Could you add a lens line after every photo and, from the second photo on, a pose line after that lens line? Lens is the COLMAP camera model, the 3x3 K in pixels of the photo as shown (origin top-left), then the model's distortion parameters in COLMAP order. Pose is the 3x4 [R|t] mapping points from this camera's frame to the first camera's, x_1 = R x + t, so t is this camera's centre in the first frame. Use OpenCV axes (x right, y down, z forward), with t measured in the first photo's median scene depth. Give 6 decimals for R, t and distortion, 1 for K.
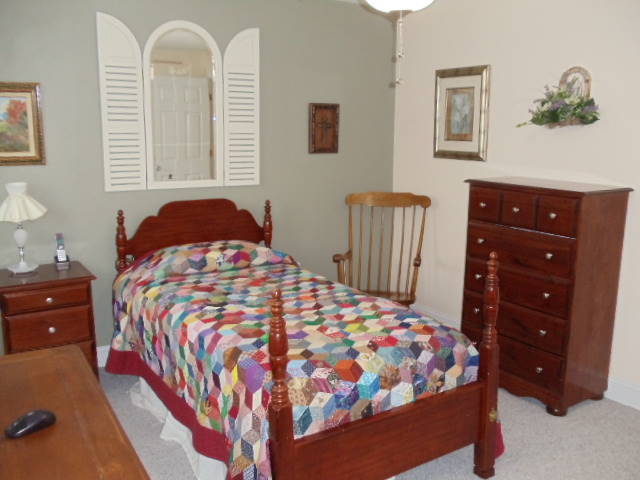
lens RADIAL K [[585.3, 0, 336.5], [0, 585.3, 238.0], [0, 0, 1]] dist [-0.068020, -0.000144]
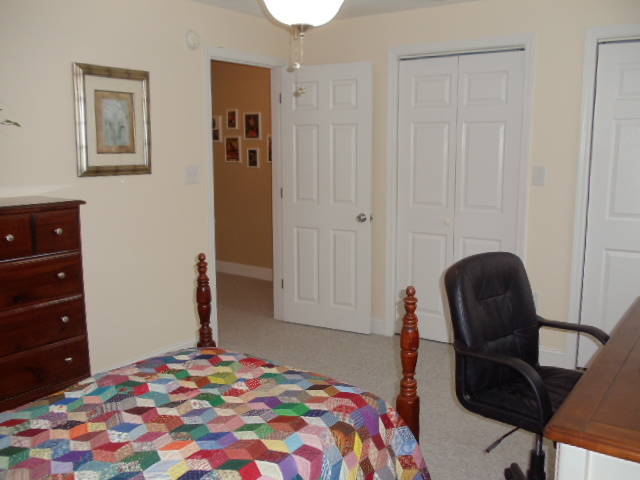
lens RADIAL K [[570.6, 0, 329.9], [0, 570.6, 242.6], [0, 0, 1]] dist [-0.054437, 0.013643]
pose [[-0.367328, -0.166399, 0.915085, -0.713725], [0.158207, 0.958350, 0.237773, -0.194821], [-0.916537, 0.232113, -0.325704, 1.044037]]
